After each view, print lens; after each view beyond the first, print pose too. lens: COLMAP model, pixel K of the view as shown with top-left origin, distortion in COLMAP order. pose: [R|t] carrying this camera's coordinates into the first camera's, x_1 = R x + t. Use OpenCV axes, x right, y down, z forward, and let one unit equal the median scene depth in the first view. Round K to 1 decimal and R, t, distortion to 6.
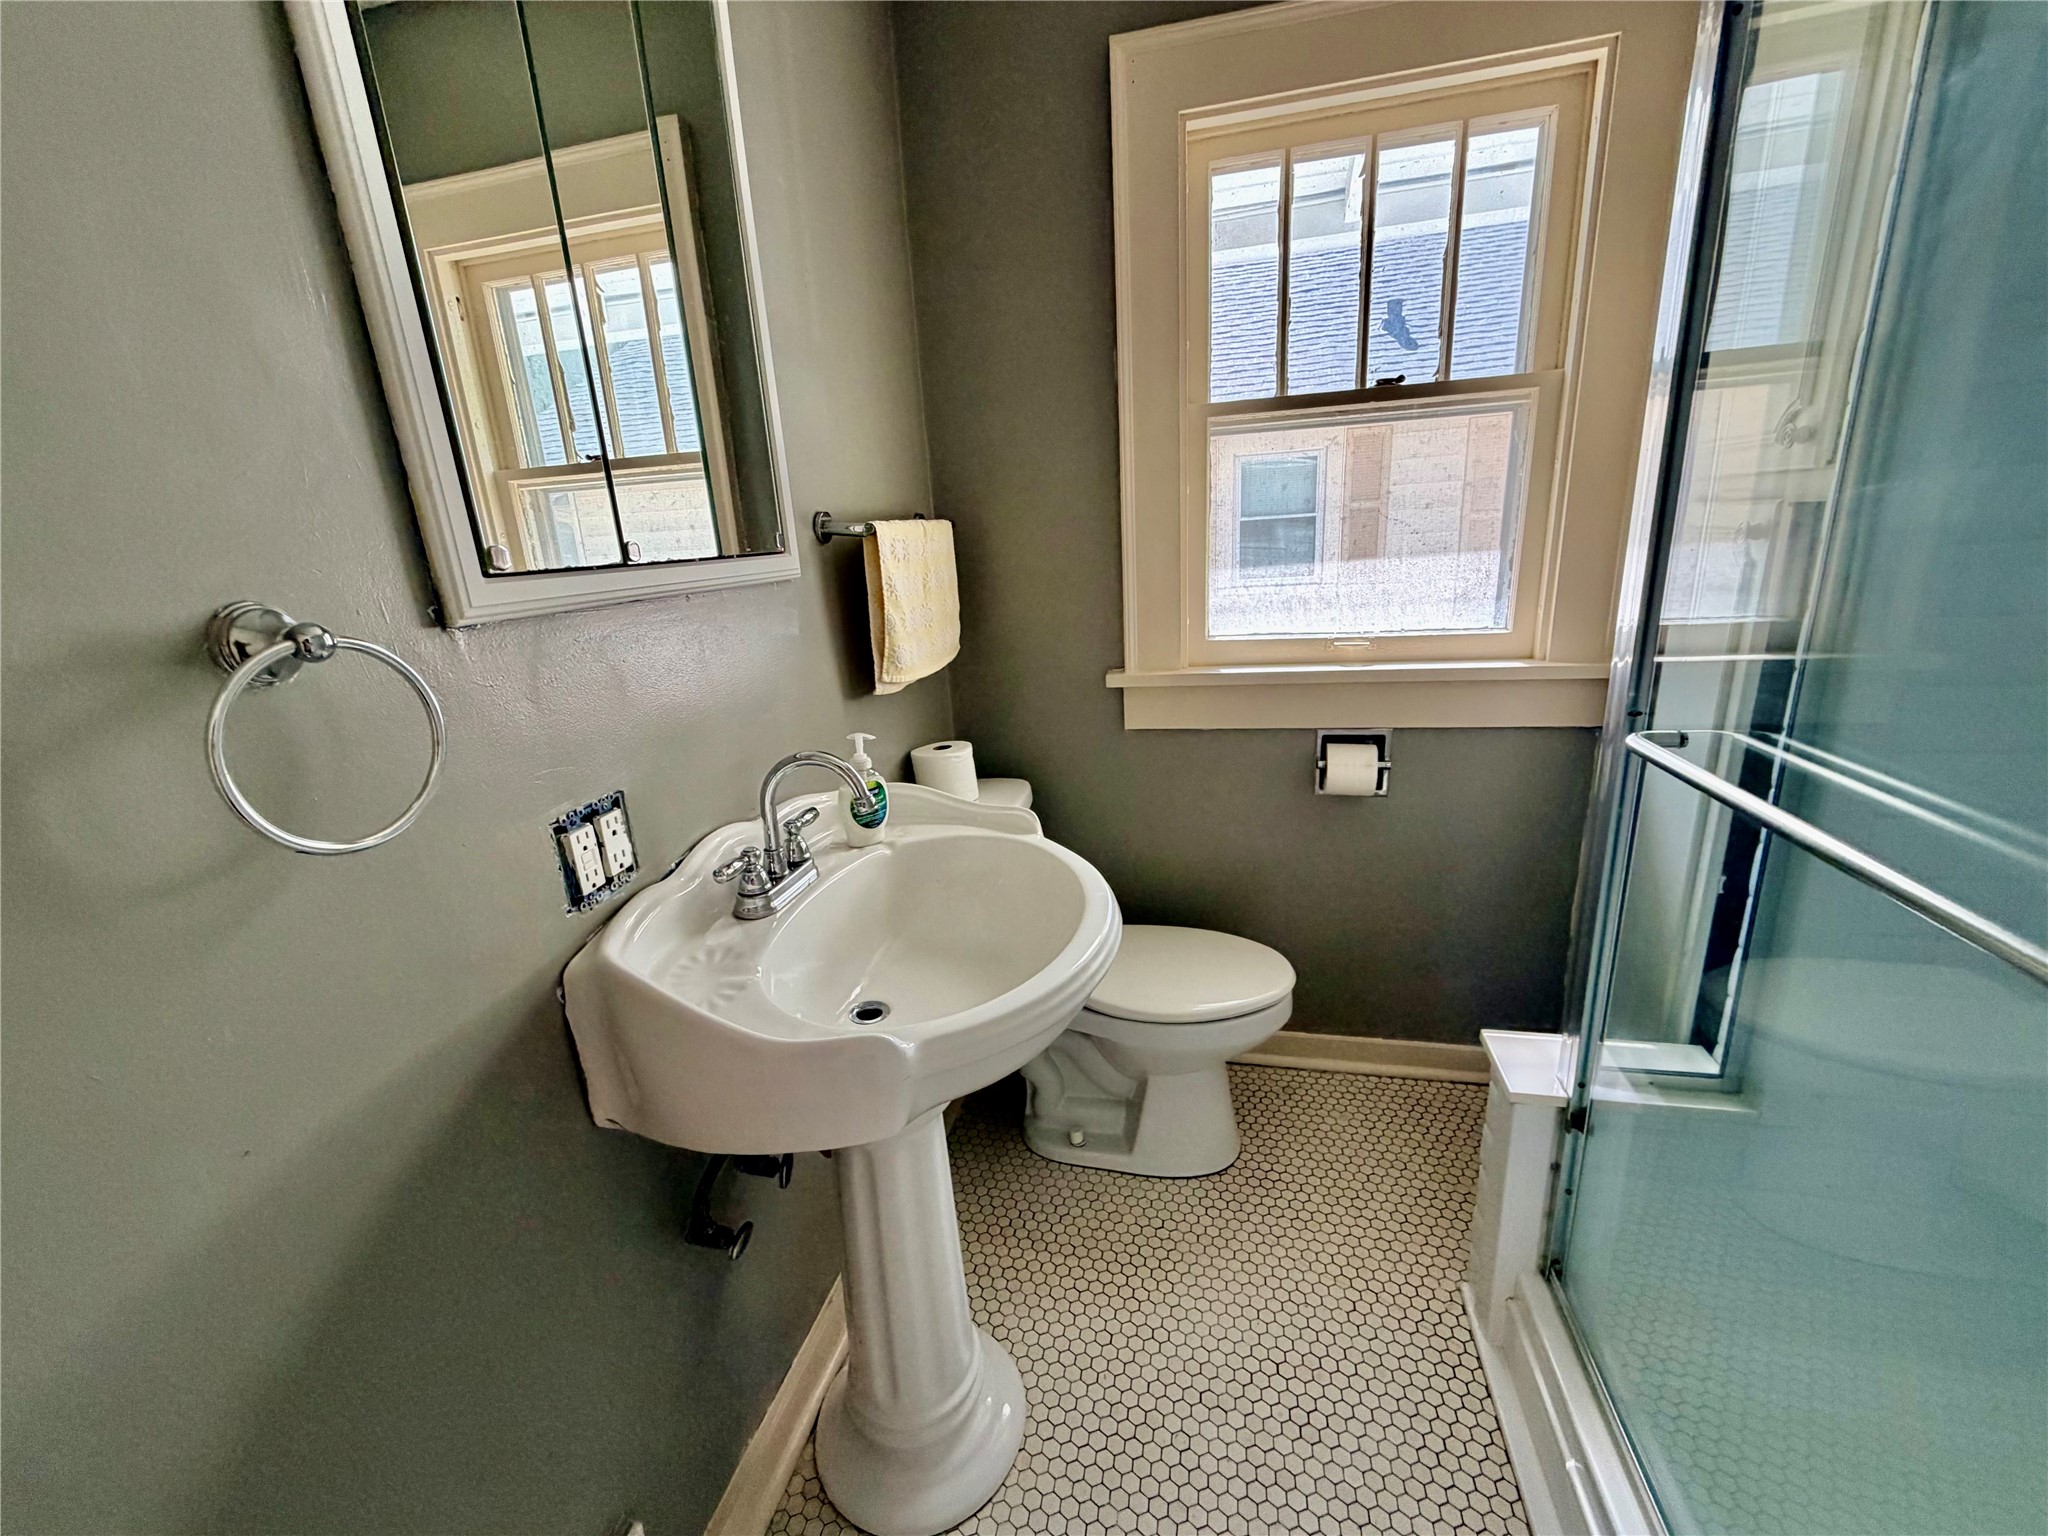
lens RADIAL K [[813.7, 0, 1019.0], [0, 813.7, 766.1], [0, 0, 1]] dist [-0.002400, 0.000196]
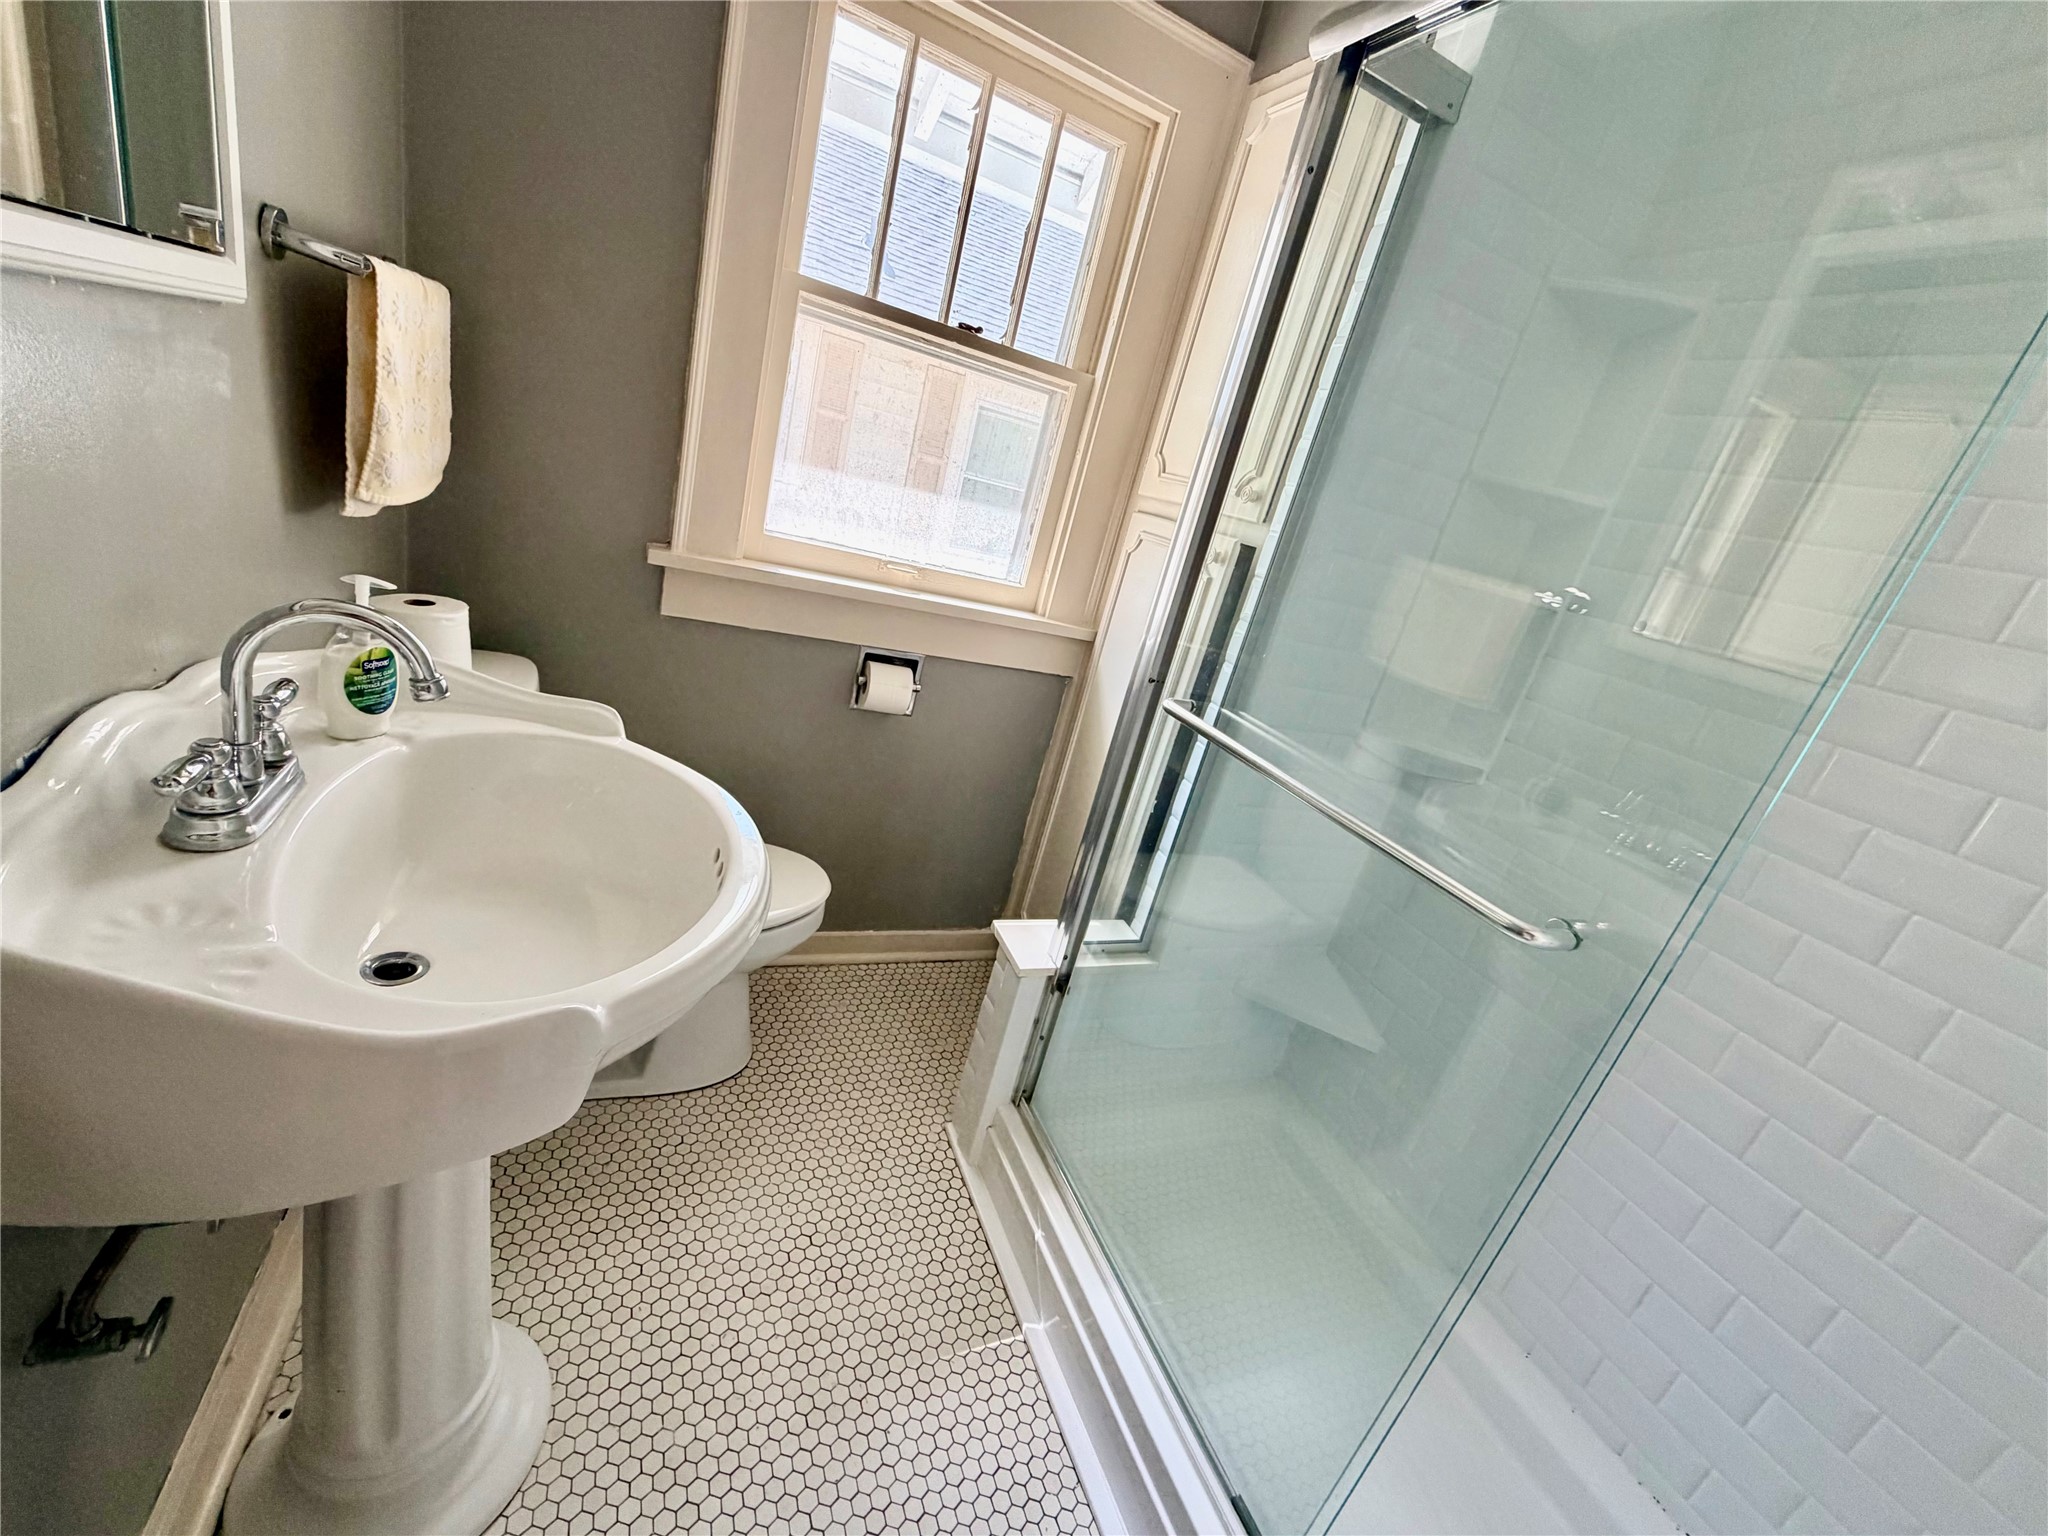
lens RADIAL K [[813.7, 0, 1021.6], [0, 813.7, 765.1], [0, 0, 1]] dist [-0.002400, 0.000196]
pose [[0.762216, 0.043344, 0.645870, -0.184708], [-0.126267, 0.988545, 0.082672, -0.008587], [-0.634889, -0.144567, 0.758958, 0.087265]]
